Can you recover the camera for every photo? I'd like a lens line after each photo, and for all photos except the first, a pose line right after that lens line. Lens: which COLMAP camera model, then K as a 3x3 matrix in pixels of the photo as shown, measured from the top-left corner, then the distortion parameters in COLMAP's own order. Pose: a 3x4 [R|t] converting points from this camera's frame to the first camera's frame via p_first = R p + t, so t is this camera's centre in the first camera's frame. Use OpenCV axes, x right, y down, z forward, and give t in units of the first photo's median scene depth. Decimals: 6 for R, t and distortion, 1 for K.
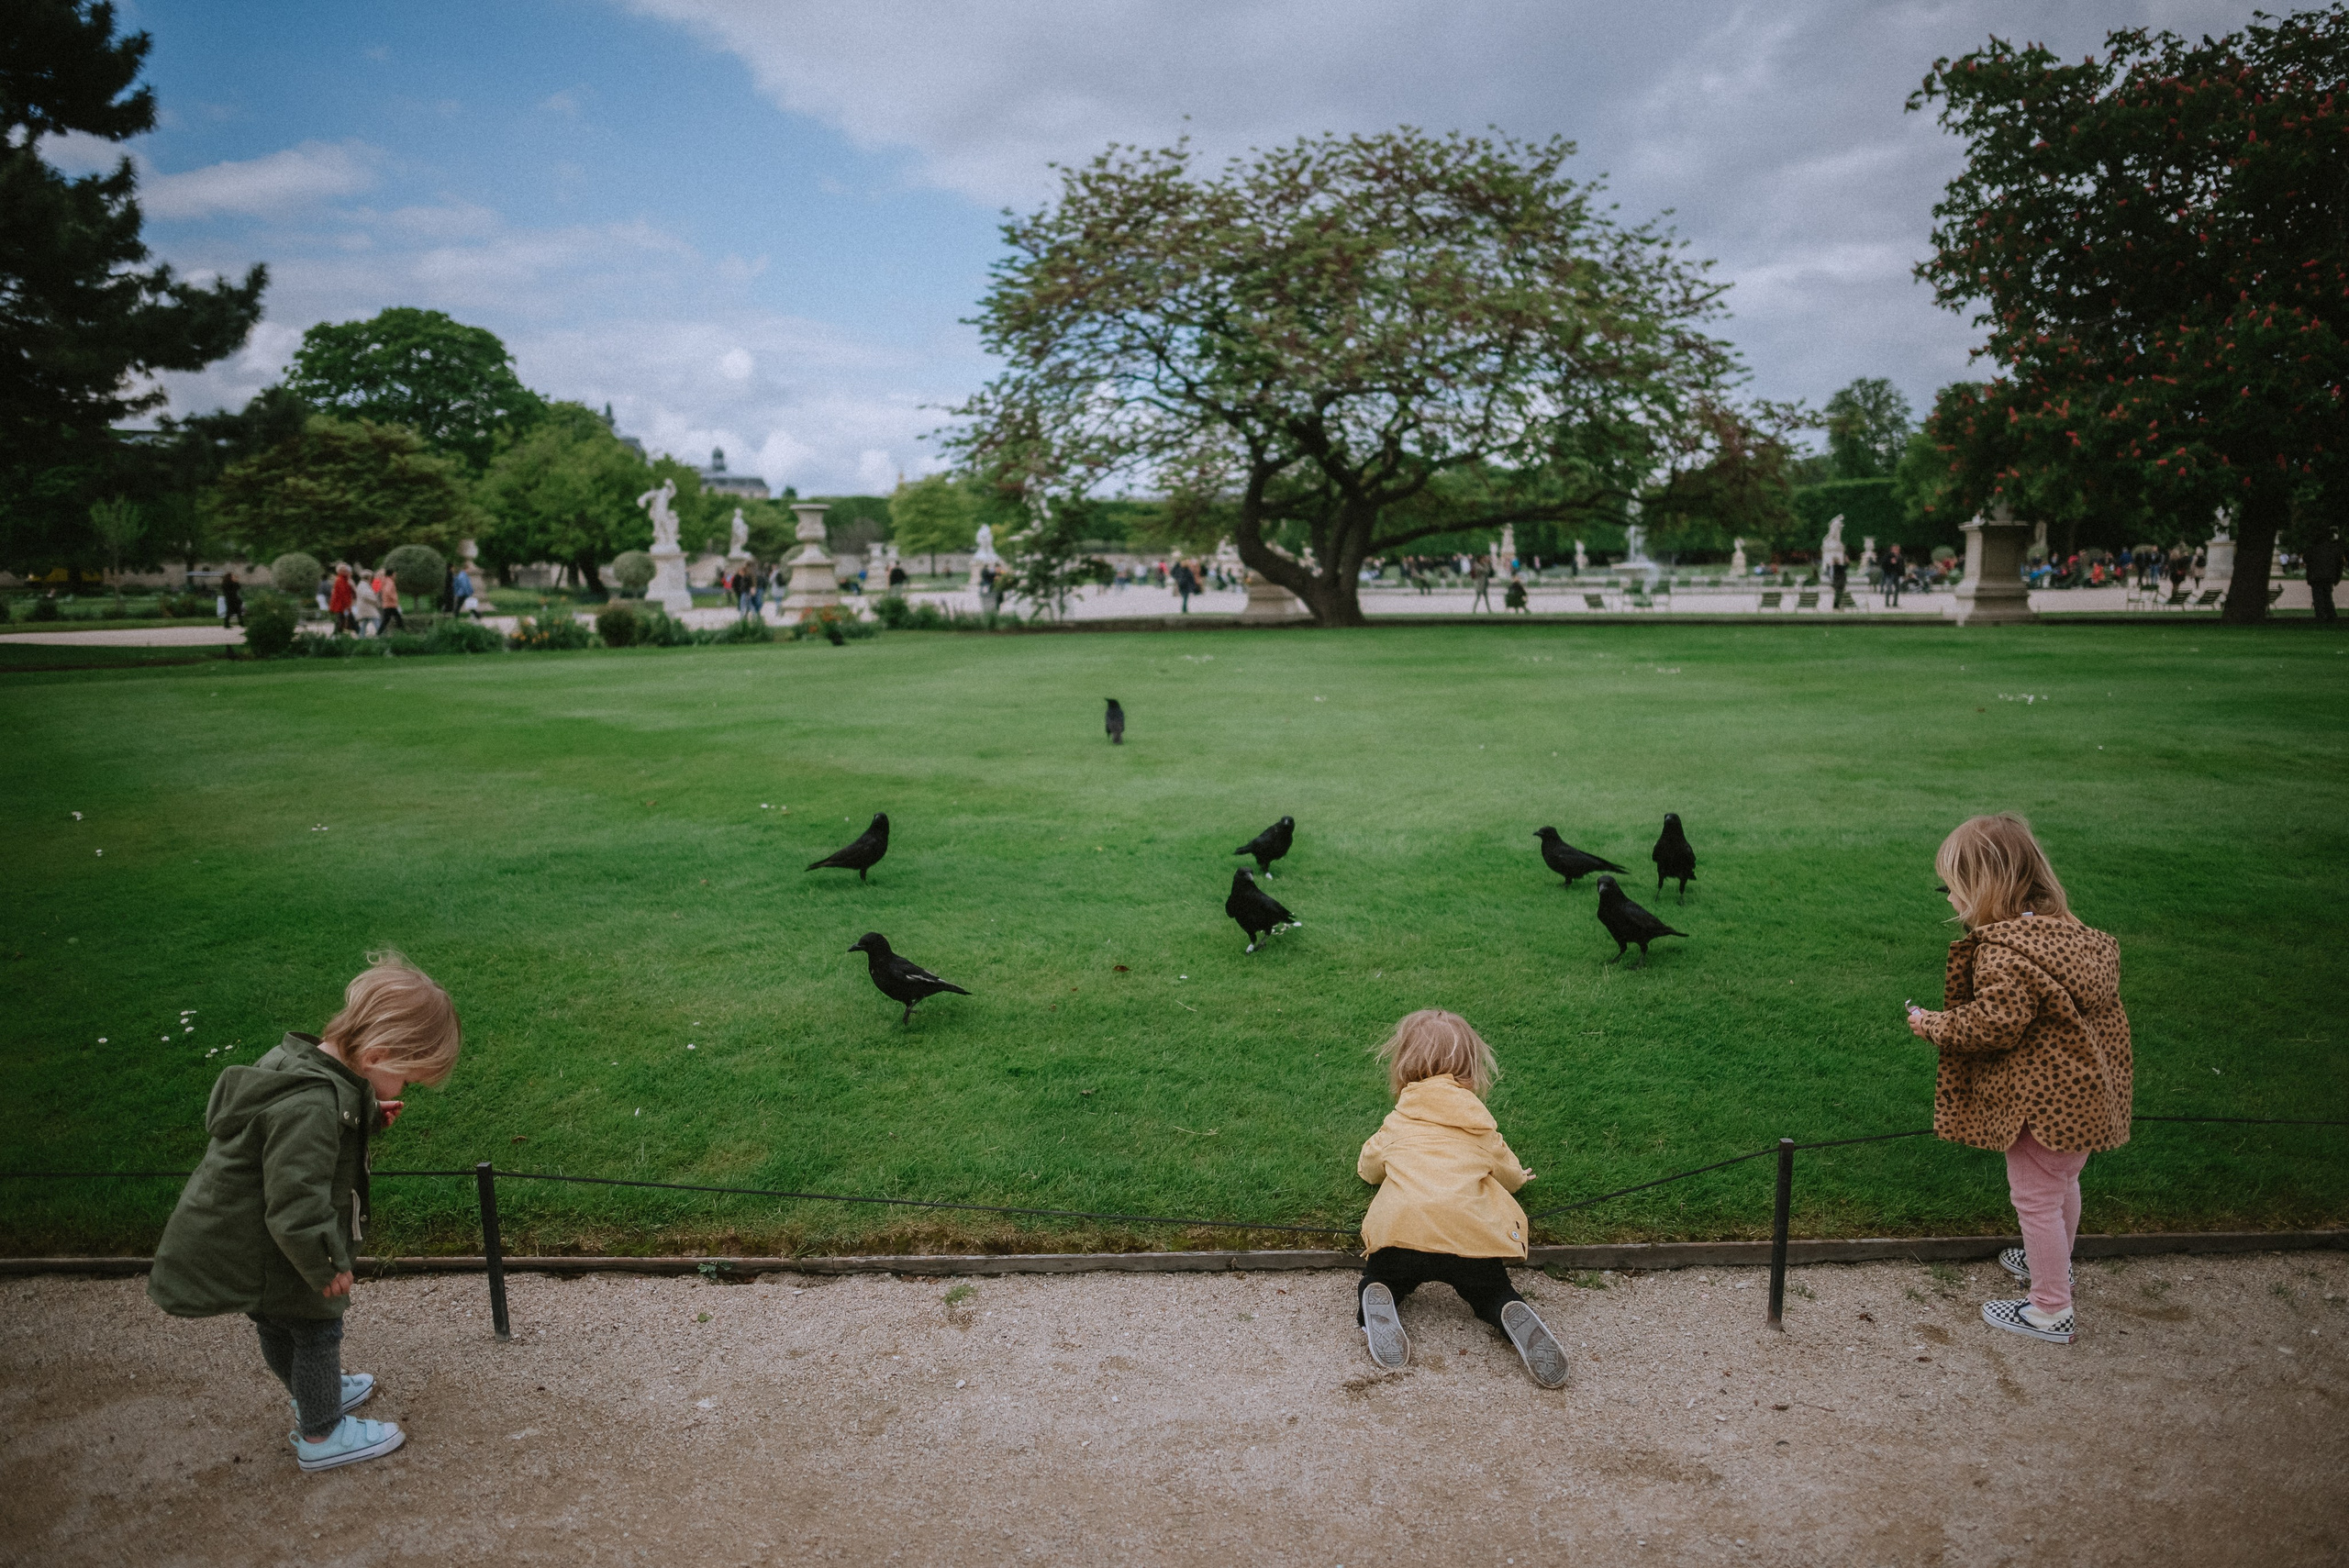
lens RADIAL K [[1556.2, 0, 1174.5], [0, 1556.2, 784.0], [0, 0, 1]] dist [-0.040287, 0.003158]
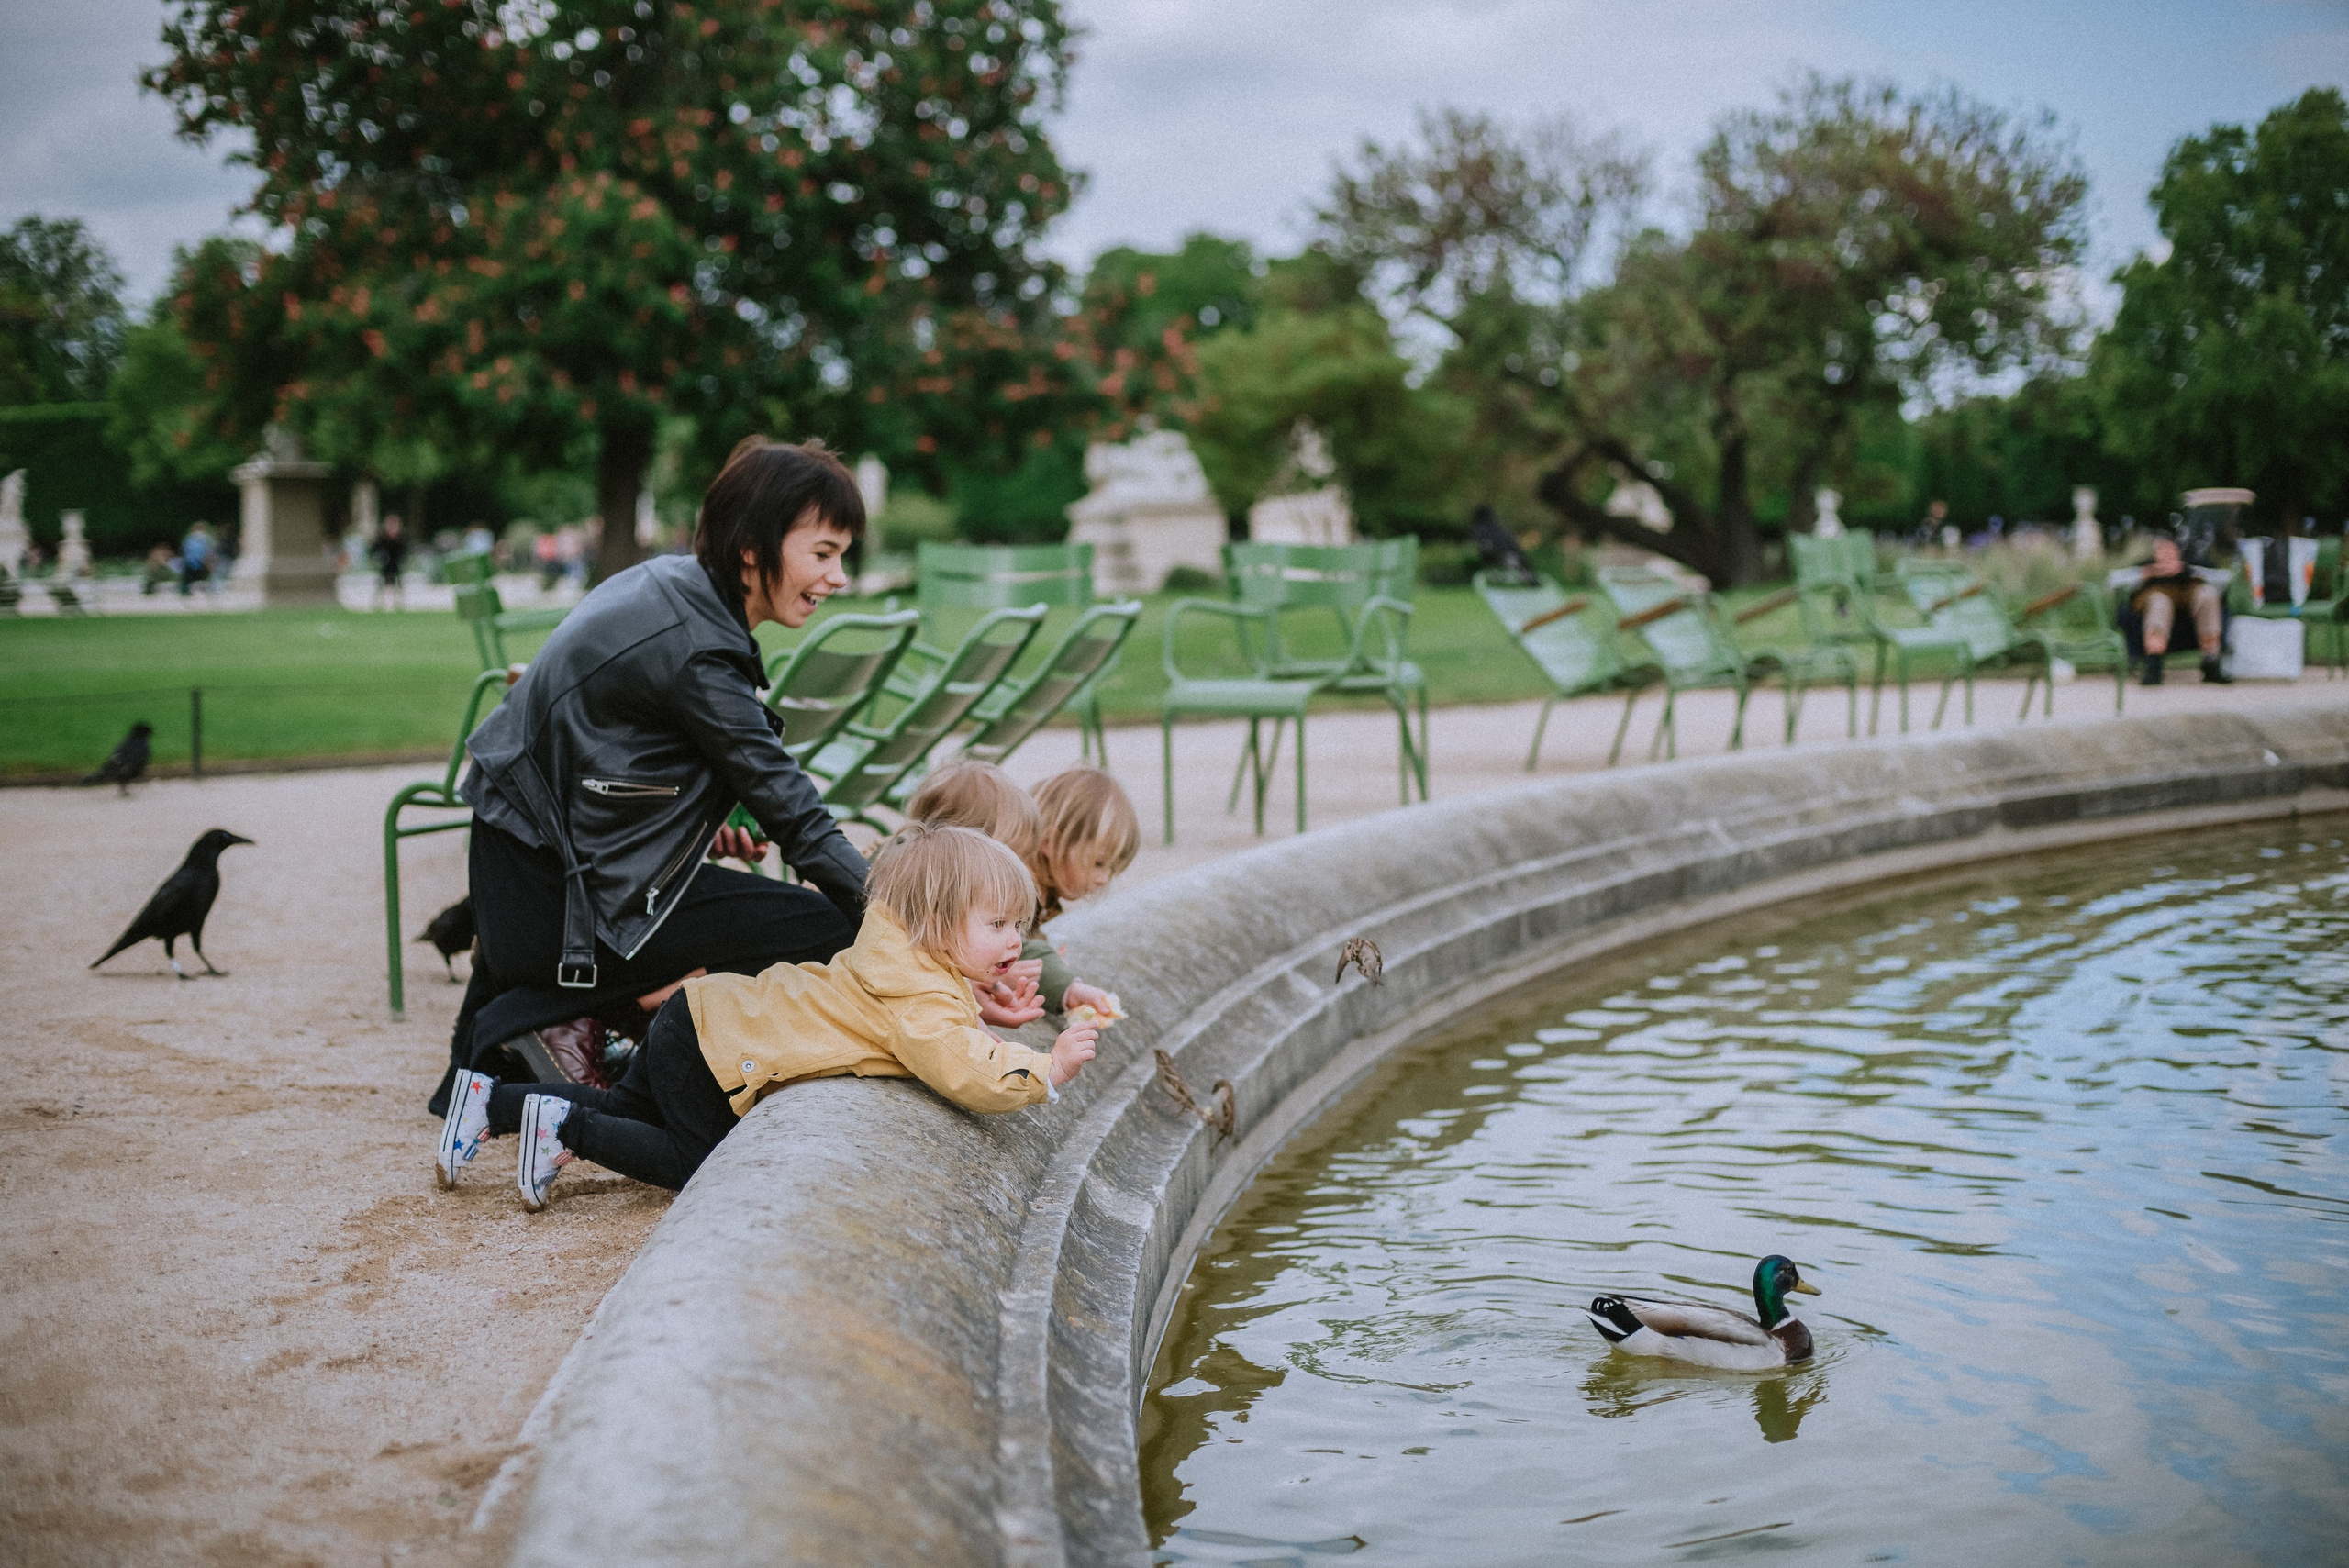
lens RADIAL K [[3287.1, 0, 1174.5], [0, 3287.1, 784.0], [0, 0, 1]] dist [-0.125134, 0.088257]
pose [[0.732080, -0.047220, 0.679580, -0.134335], [0.100602, 0.994150, -0.039296, 0.056029], [-0.673749, 0.097135, 0.732549, -0.253926]]
